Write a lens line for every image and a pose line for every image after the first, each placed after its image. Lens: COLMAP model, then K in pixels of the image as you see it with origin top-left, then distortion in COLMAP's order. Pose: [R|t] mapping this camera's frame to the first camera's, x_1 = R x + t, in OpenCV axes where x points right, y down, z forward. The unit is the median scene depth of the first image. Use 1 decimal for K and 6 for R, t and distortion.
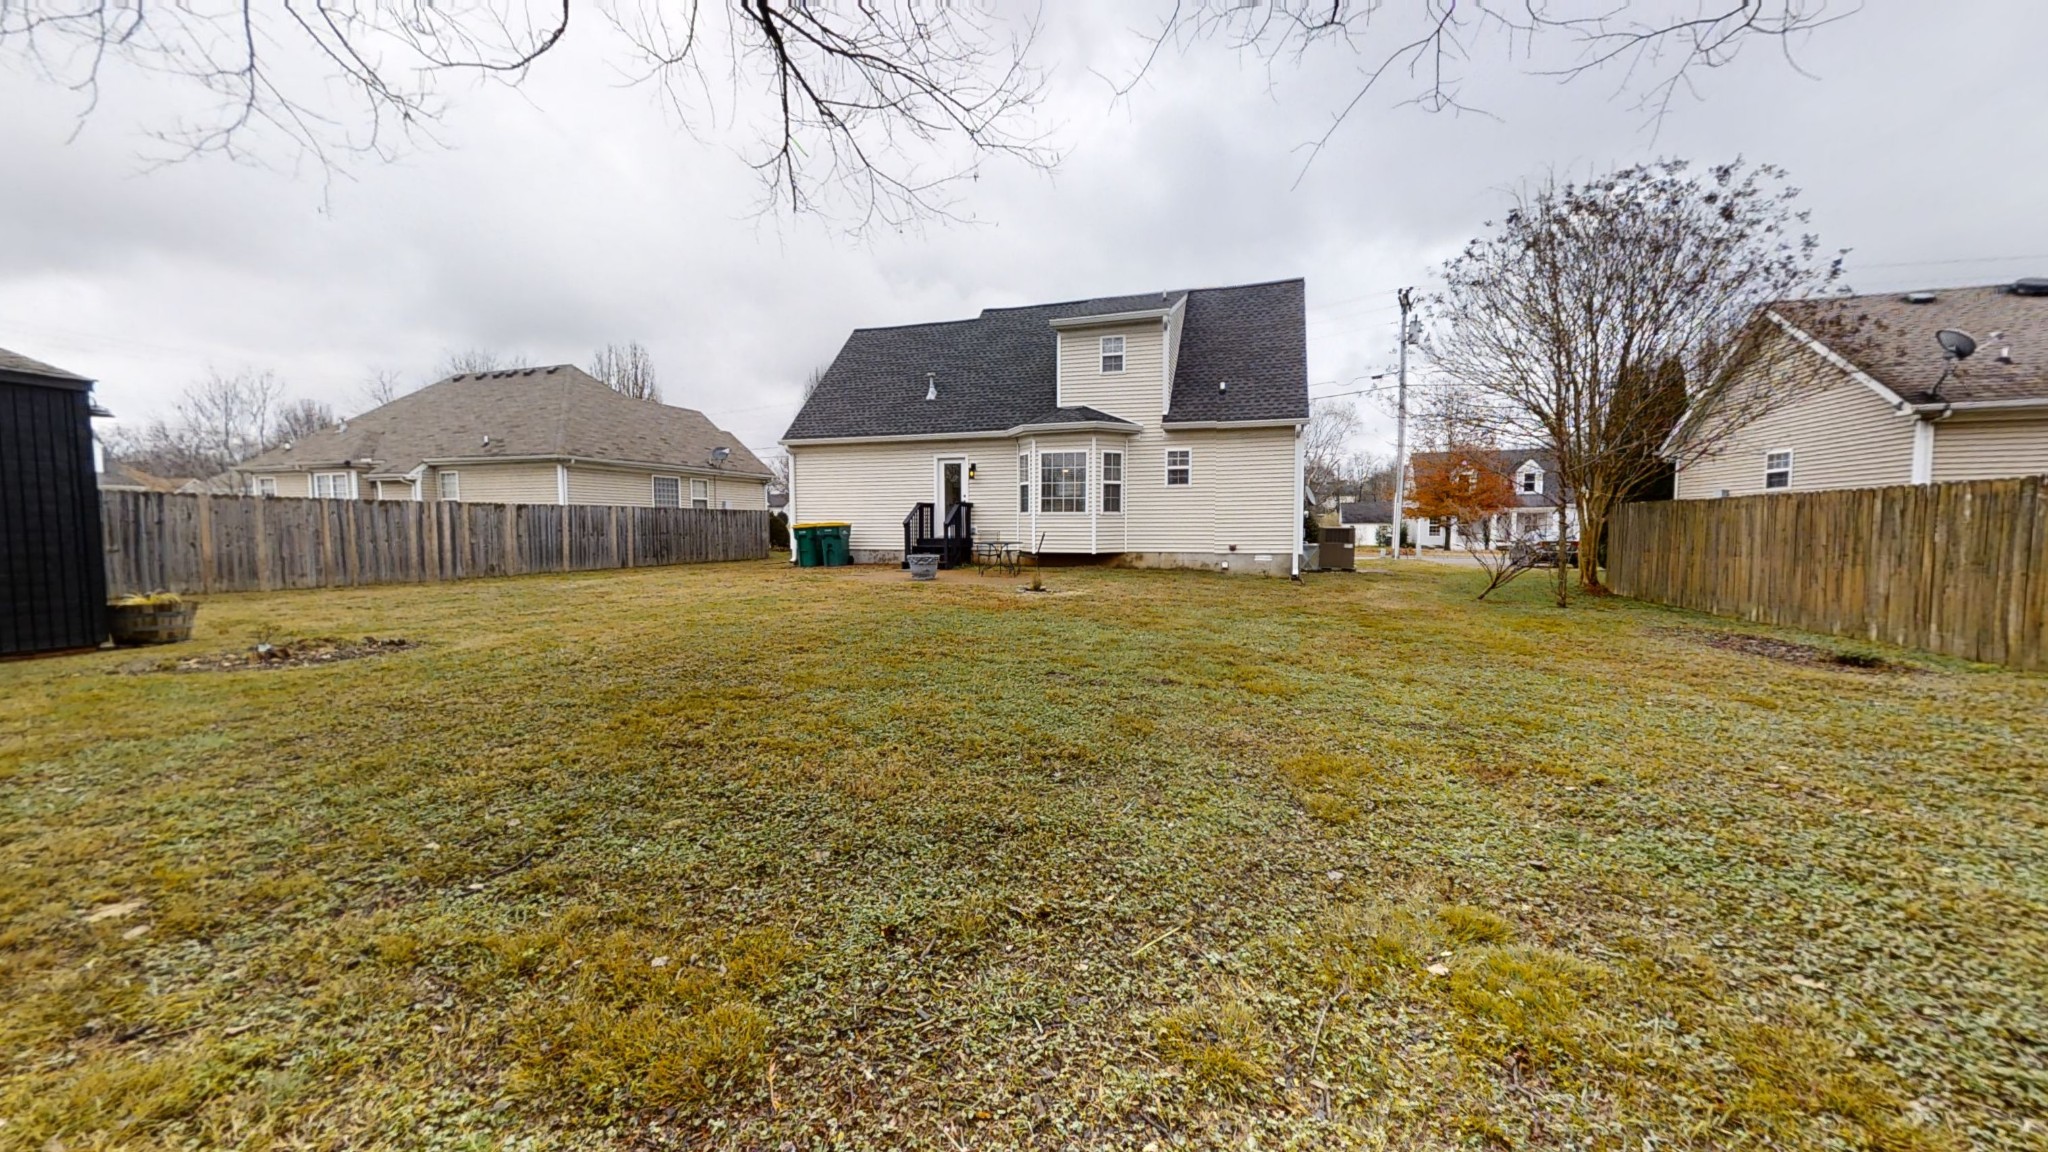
lens RADIAL K [[760.1, 0, 1029.6], [0, 760.1, 572.8], [0, 0, 1]] dist [-0.001161, 0.001070]
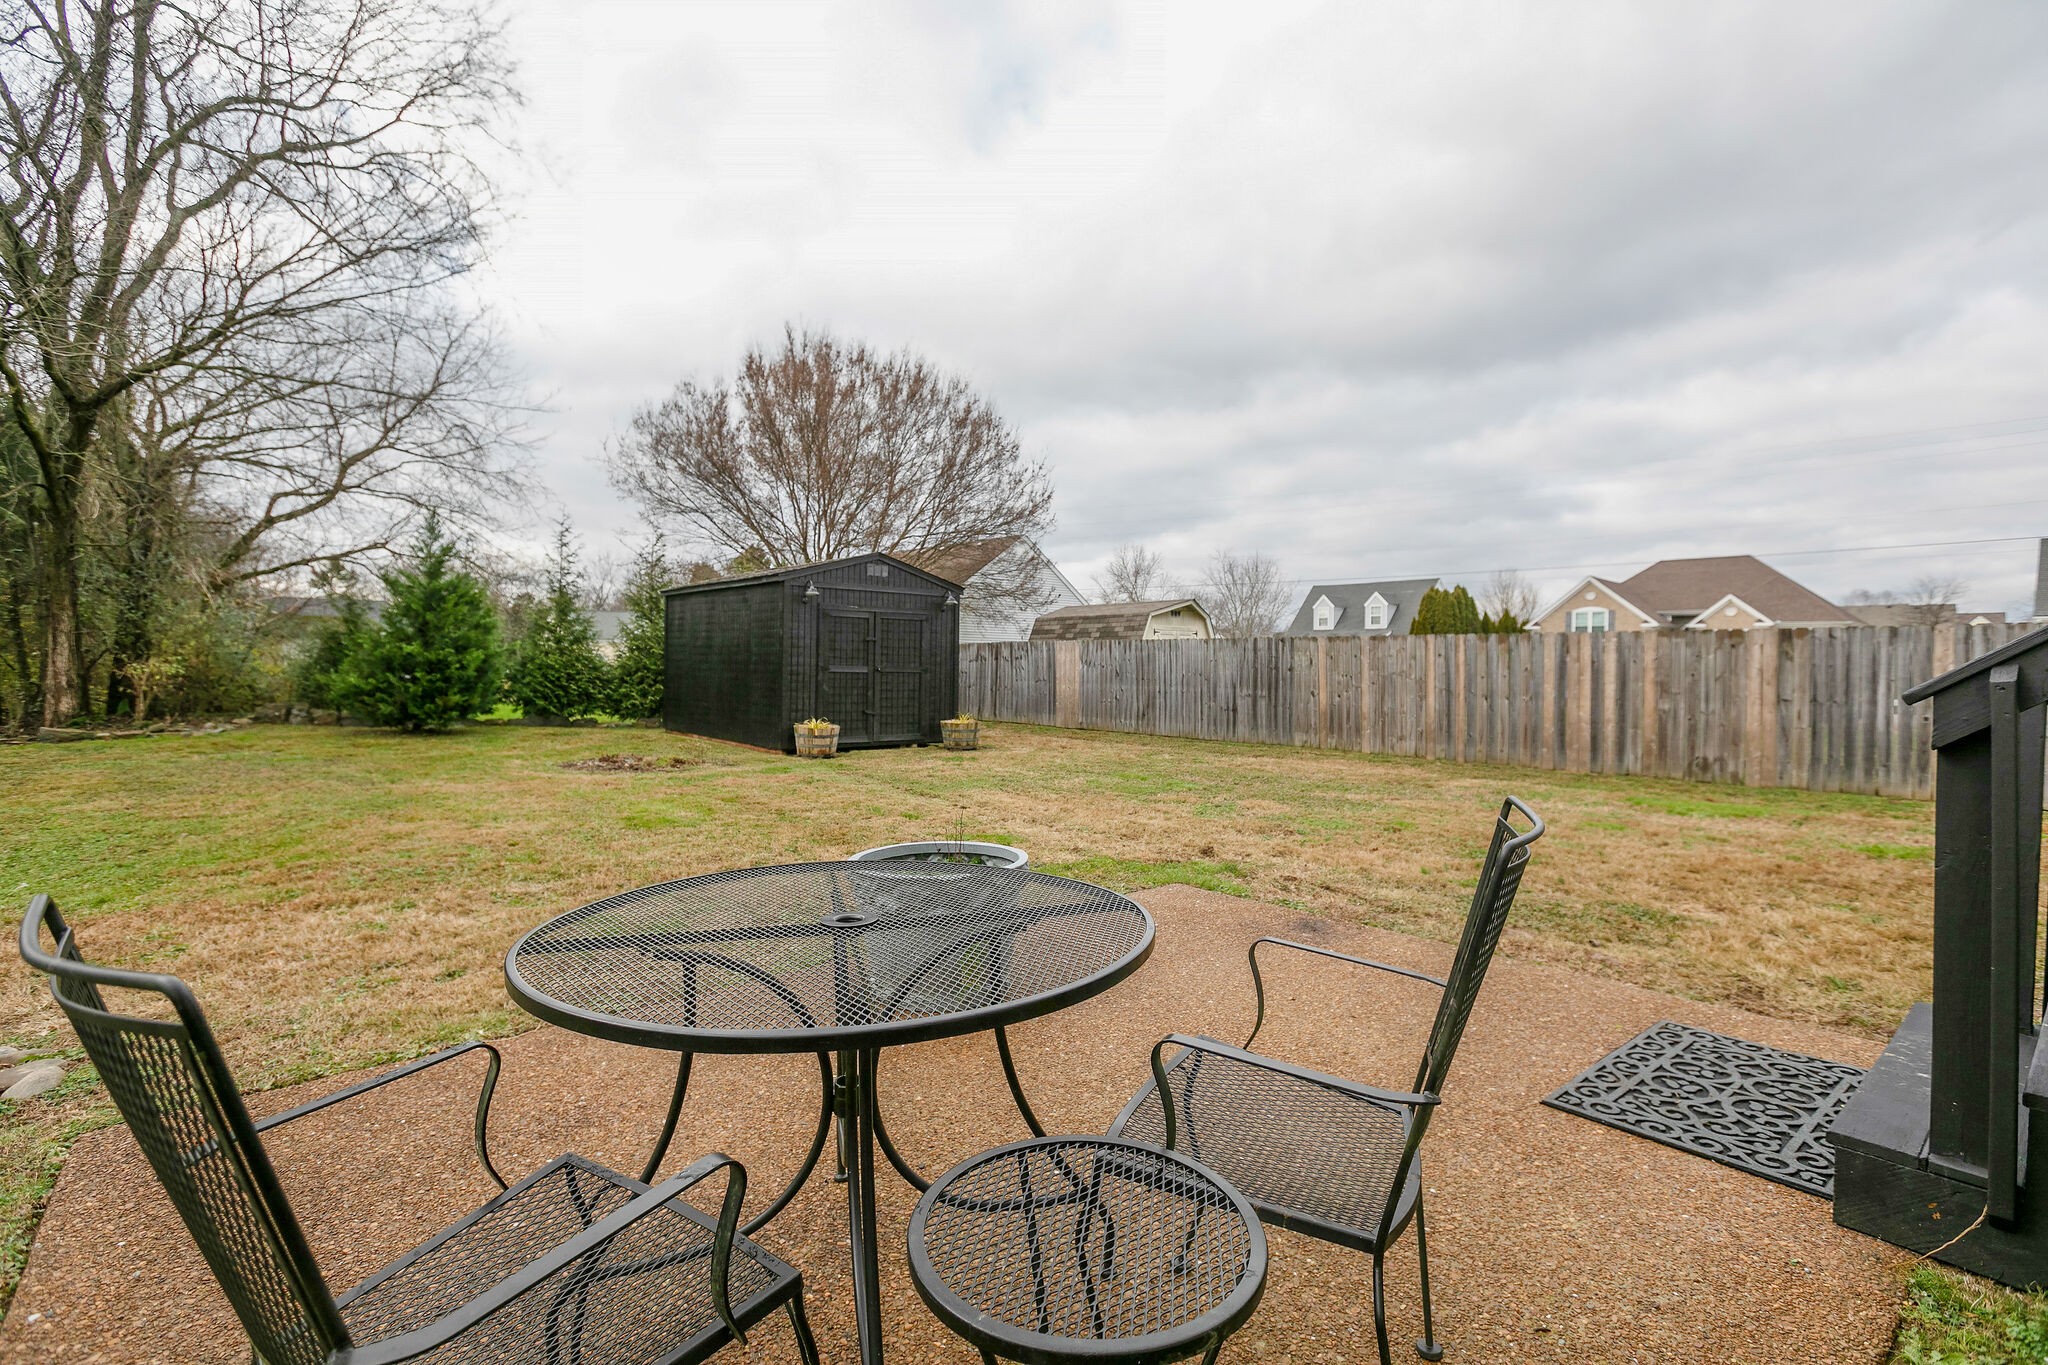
lens RADIAL K [[946.1, 0, 1035.4], [0, 946.1, 669.0], [0, 0, 1]] dist [0.001043, -0.001140]
pose [[-0.504760, 0.001600, -0.863258, 0.029356], [-0.060009, 0.997514, 0.036937, -0.069548], [0.861171, 0.070448, -0.503410, 1.024841]]
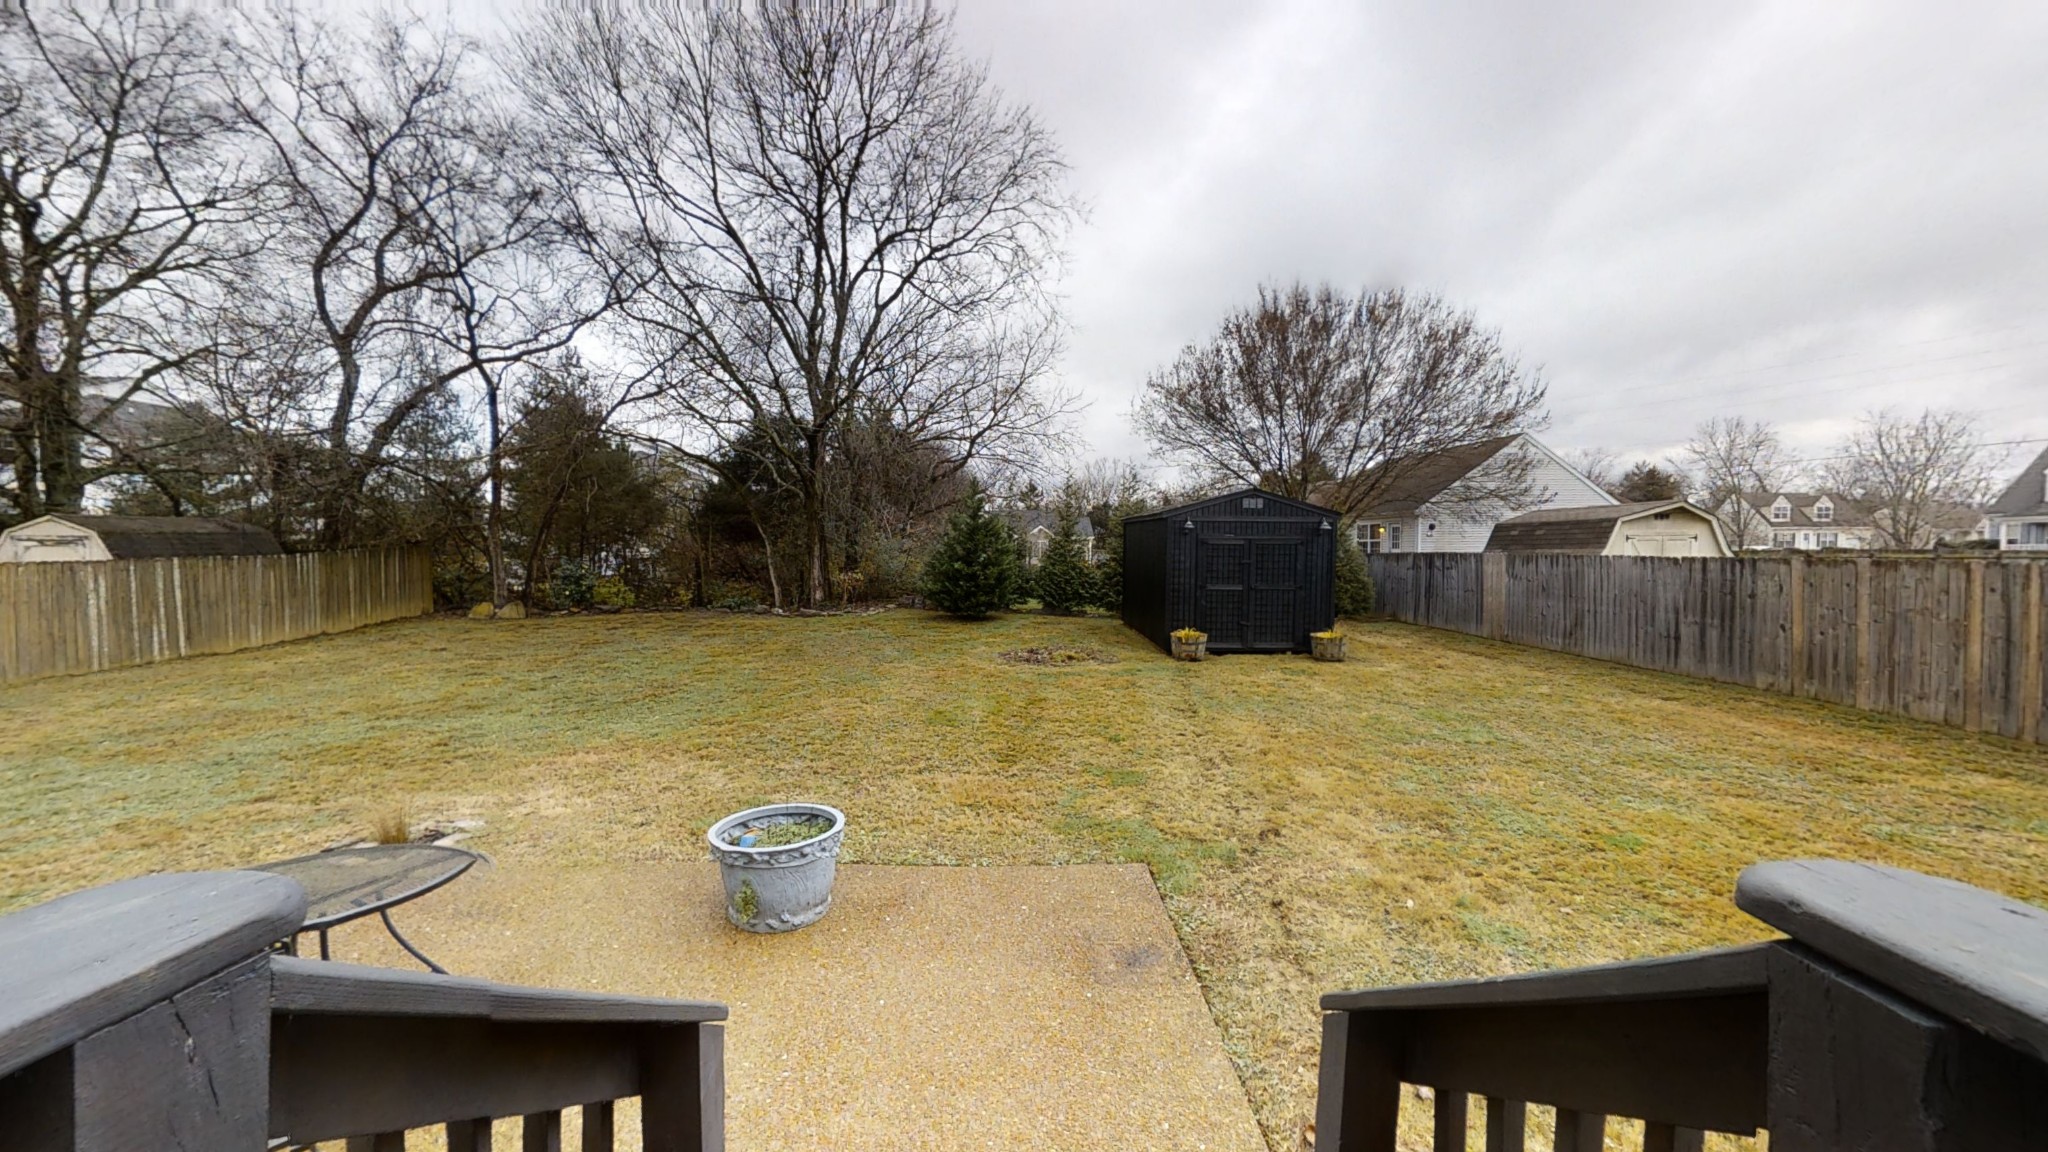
lens RADIAL K [[760.1, 0, 1014.4], [0, 760.1, 576.1], [0, 0, 1]] dist [-0.001161, 0.001070]
pose [[-0.932645, 0.013612, -0.360538, -0.104663], [-0.022793, 0.995069, 0.096529, -0.112740], [0.360075, 0.098244, -0.927736, 1.132395]]
